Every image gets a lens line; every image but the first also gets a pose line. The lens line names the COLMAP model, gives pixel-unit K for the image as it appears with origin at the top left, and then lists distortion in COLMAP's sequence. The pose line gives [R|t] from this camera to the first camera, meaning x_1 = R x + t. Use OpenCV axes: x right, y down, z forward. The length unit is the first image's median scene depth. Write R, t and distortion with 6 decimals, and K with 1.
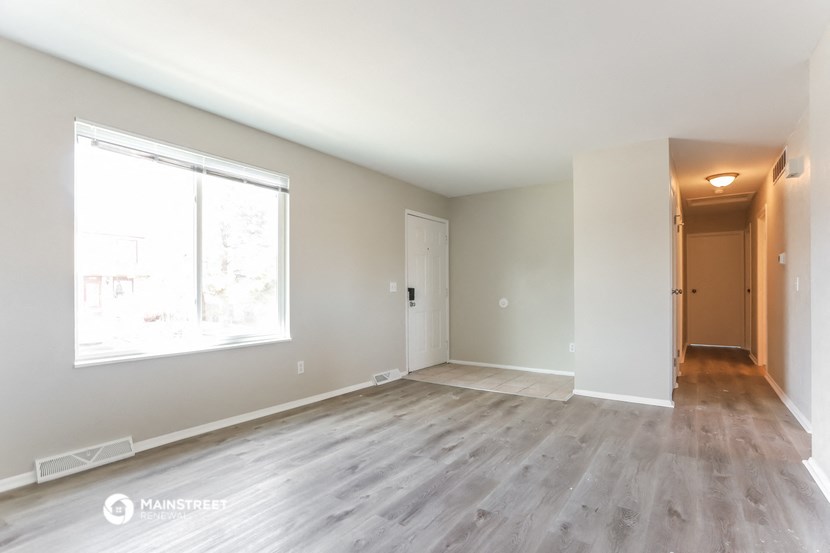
lens RADIAL K [[408.3, 0, 415.3], [0, 408.3, 288.8], [0, 0, 1]] dist [-0.004232, -0.000462]
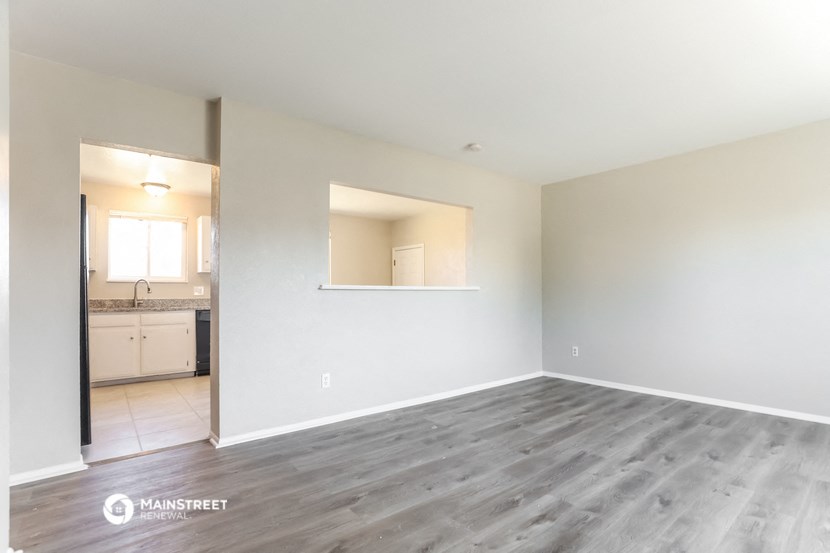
lens RADIAL K [[408.3, 0, 415.3], [0, 408.3, 288.8], [0, 0, 1]] dist [-0.004232, -0.000462]
pose [[-0.963629, 0.007929, 0.267126, 0.124644], [0.002342, 0.999772, -0.021227, 0.009678], [-0.267233, -0.019829, -0.963428, 2.037181]]
